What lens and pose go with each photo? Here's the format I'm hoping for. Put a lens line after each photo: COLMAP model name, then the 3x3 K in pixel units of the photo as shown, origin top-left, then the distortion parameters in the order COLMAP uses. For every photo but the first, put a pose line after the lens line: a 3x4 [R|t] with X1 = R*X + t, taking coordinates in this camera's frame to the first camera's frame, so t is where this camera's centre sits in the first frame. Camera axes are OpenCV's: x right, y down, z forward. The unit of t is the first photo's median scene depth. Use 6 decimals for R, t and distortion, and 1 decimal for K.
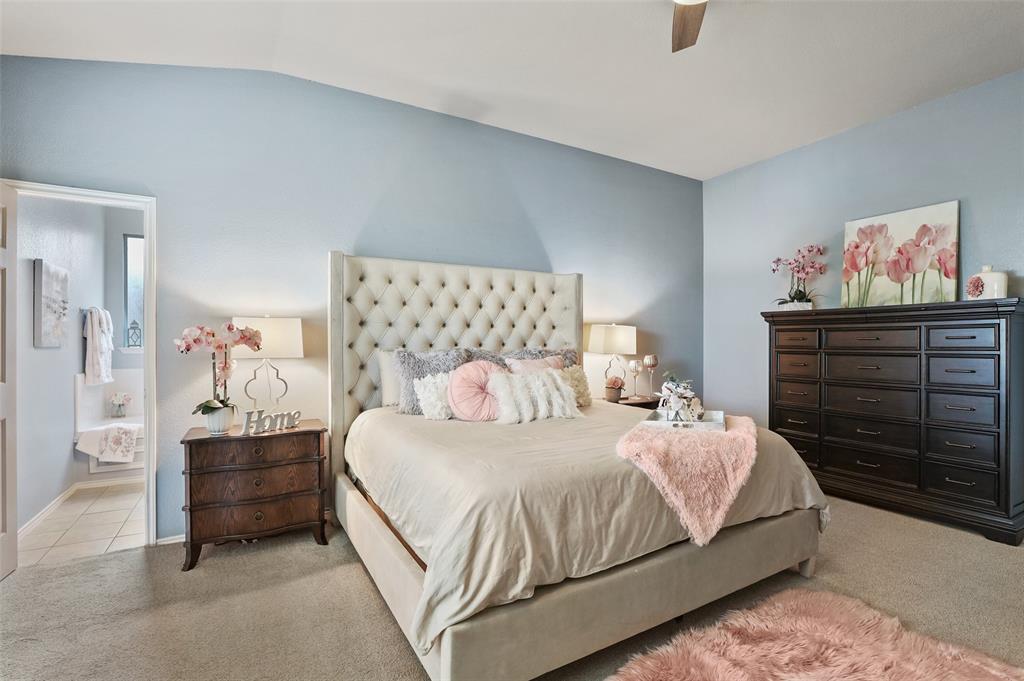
lens RADIAL K [[475.5, 0, 511.9], [0, 475.5, 346.3], [0, 0, 1]] dist [-0.007947, 0.004200]
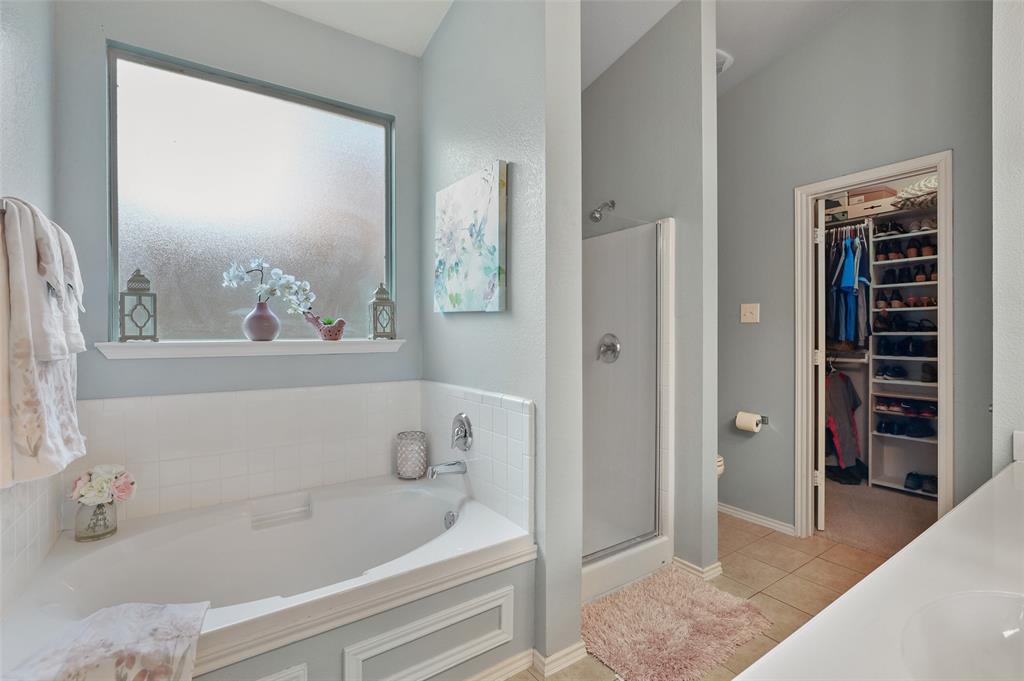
lens RADIAL K [[475.5, 0, 519.1], [0, 475.5, 337.6], [0, 0, 1]] dist [-0.007947, 0.004200]
pose [[0.997349, -0.001486, 0.072746, -0.552360], [0.001579, 0.999998, -0.001229, -0.000475], [-0.072744, 0.001340, 0.997350, 0.636735]]
